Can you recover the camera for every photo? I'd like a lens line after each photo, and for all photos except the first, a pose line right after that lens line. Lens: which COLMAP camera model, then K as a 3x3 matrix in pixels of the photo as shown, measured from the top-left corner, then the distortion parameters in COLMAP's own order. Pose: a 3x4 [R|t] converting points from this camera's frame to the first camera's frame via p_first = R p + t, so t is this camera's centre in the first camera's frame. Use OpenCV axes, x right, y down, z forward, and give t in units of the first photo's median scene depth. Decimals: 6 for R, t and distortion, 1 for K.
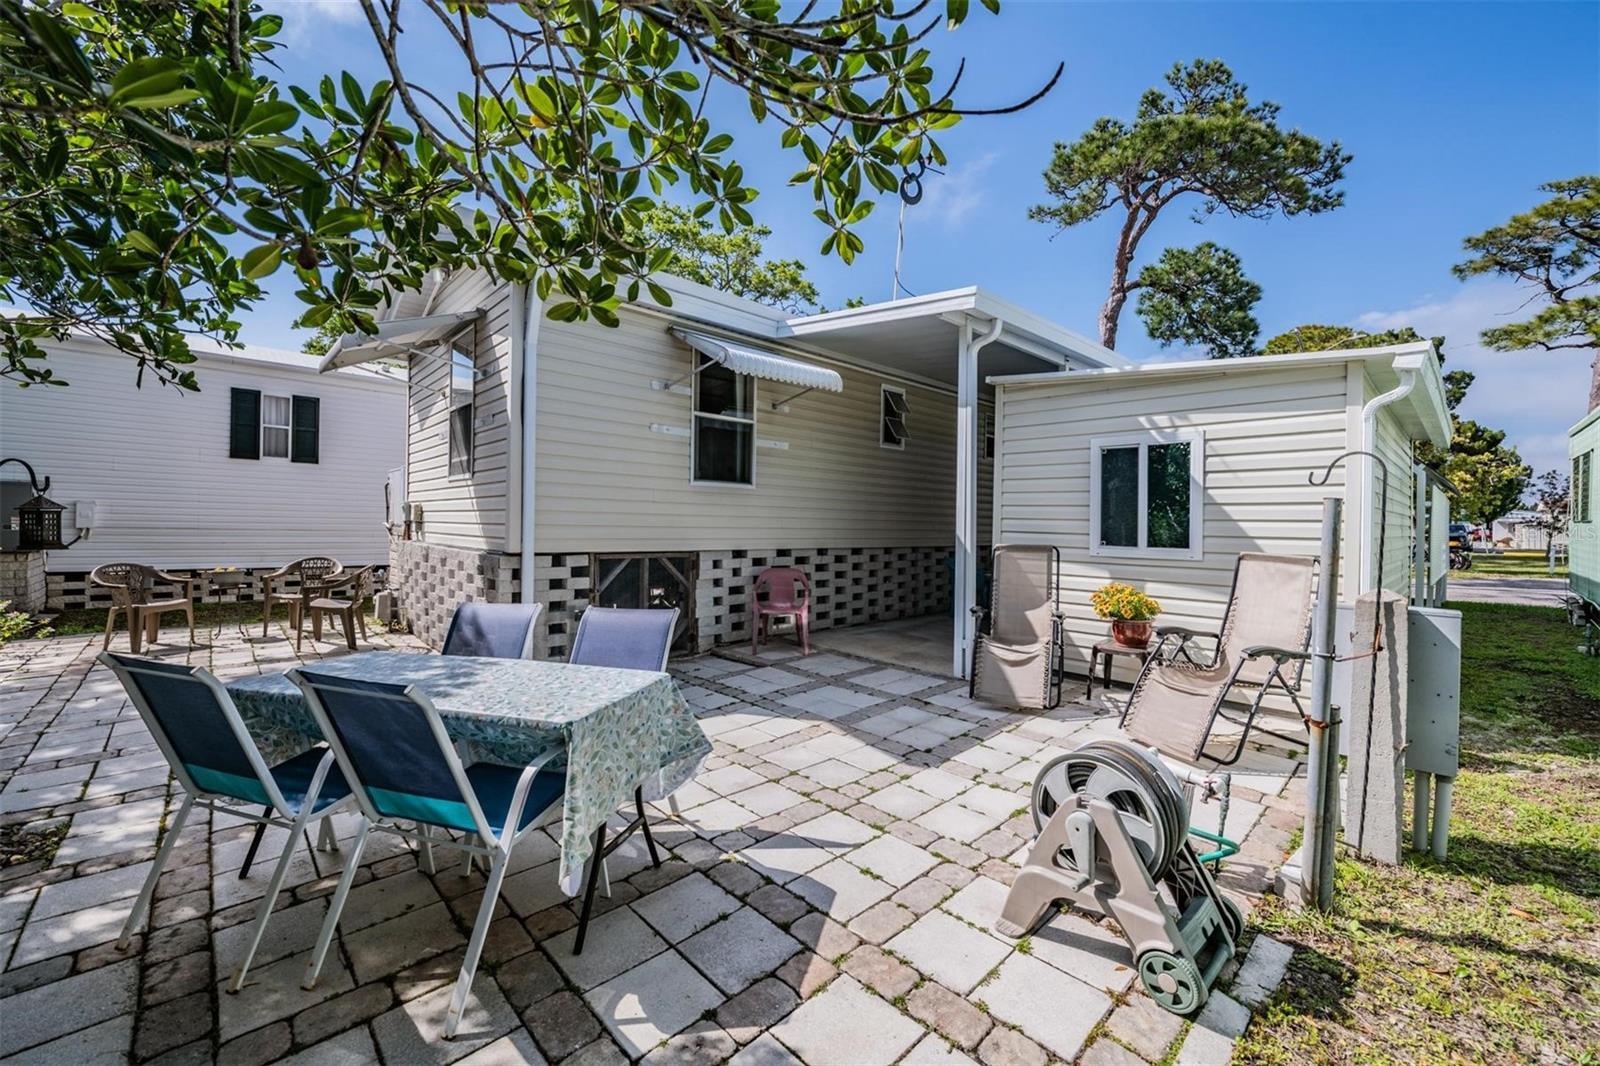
lens RADIAL K [[636.9, 0, 815.0], [0, 636.9, 531.0], [0, 0, 1]] dist [0.004380, -0.004000]
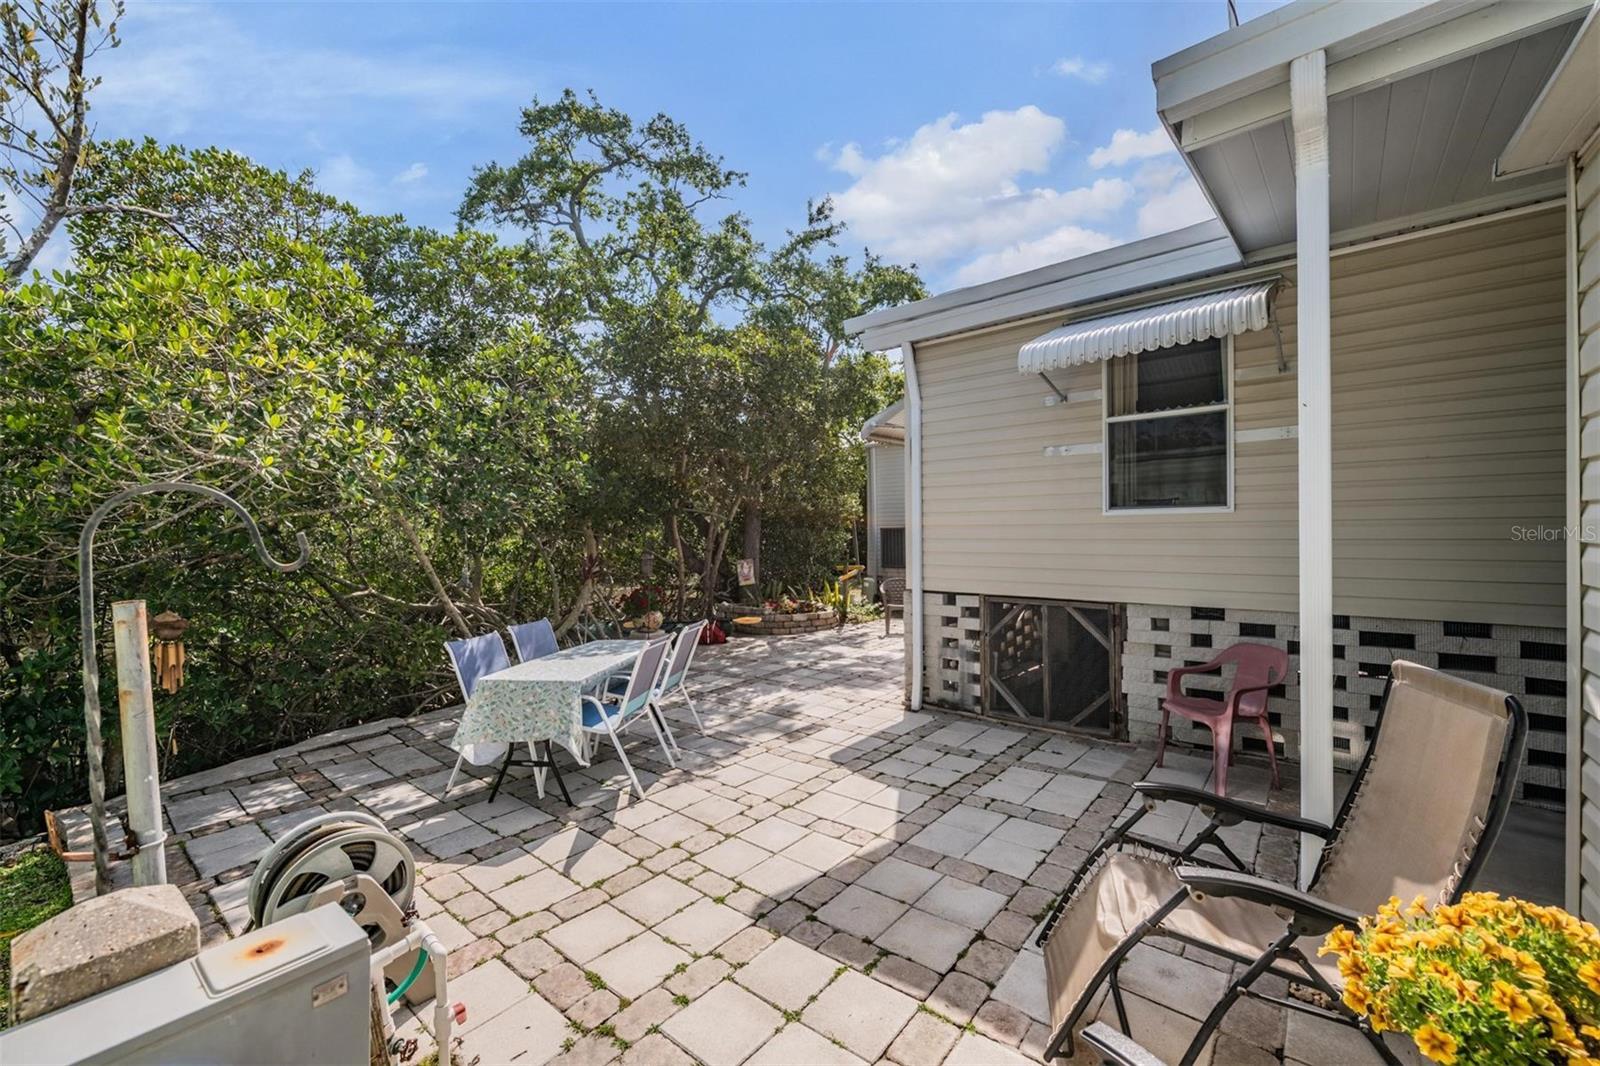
lens RADIAL K [[636.9, 0, 793.4], [0, 636.9, 537.1], [0, 0, 1]] dist [0.004380, -0.004000]
pose [[0.098224, -0.012123, -0.995091, 0.689728], [-0.000953, 0.999924, -0.012276, -0.047489], [0.995164, 0.002154, 0.098205, 0.723835]]
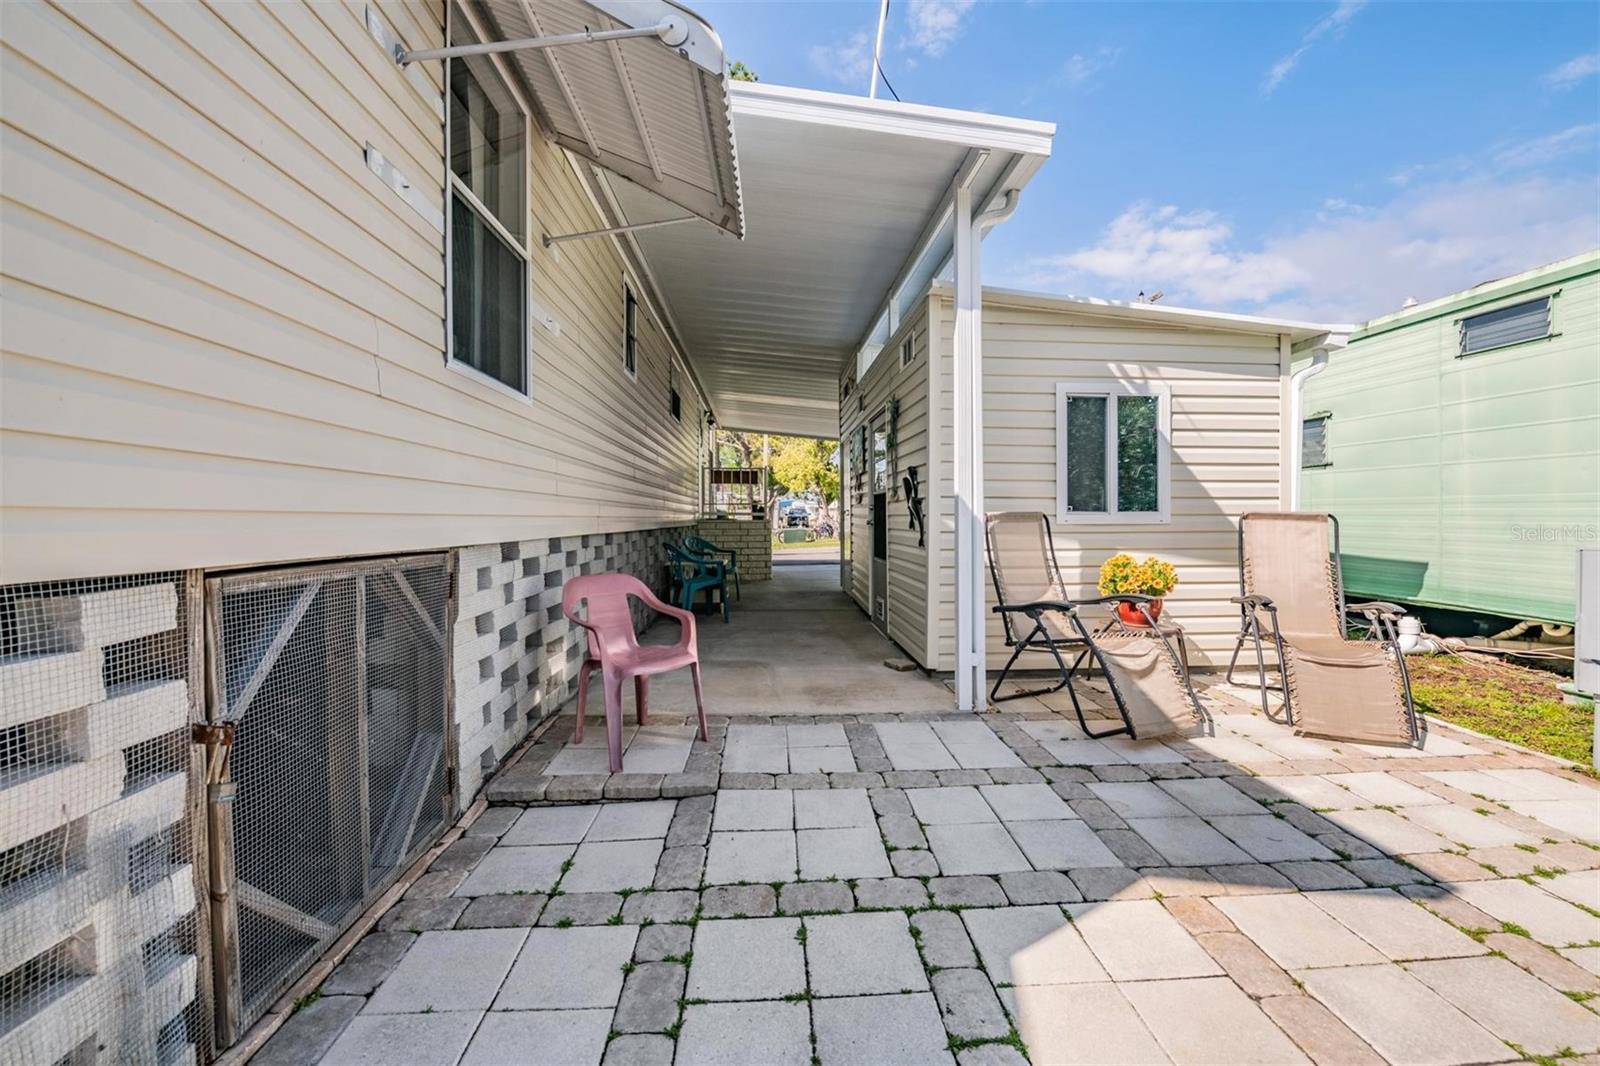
lens RADIAL K [[636.9, 0, 800.9], [0, 636.9, 520.9], [0, 0, 1]] dist [0.004380, -0.004000]
pose [[0.640925, -0.020111, 0.767340, -0.452628], [0.022643, 0.999717, 0.007289, 0.022639], [-0.767270, 0.012704, 0.641199, 0.796774]]
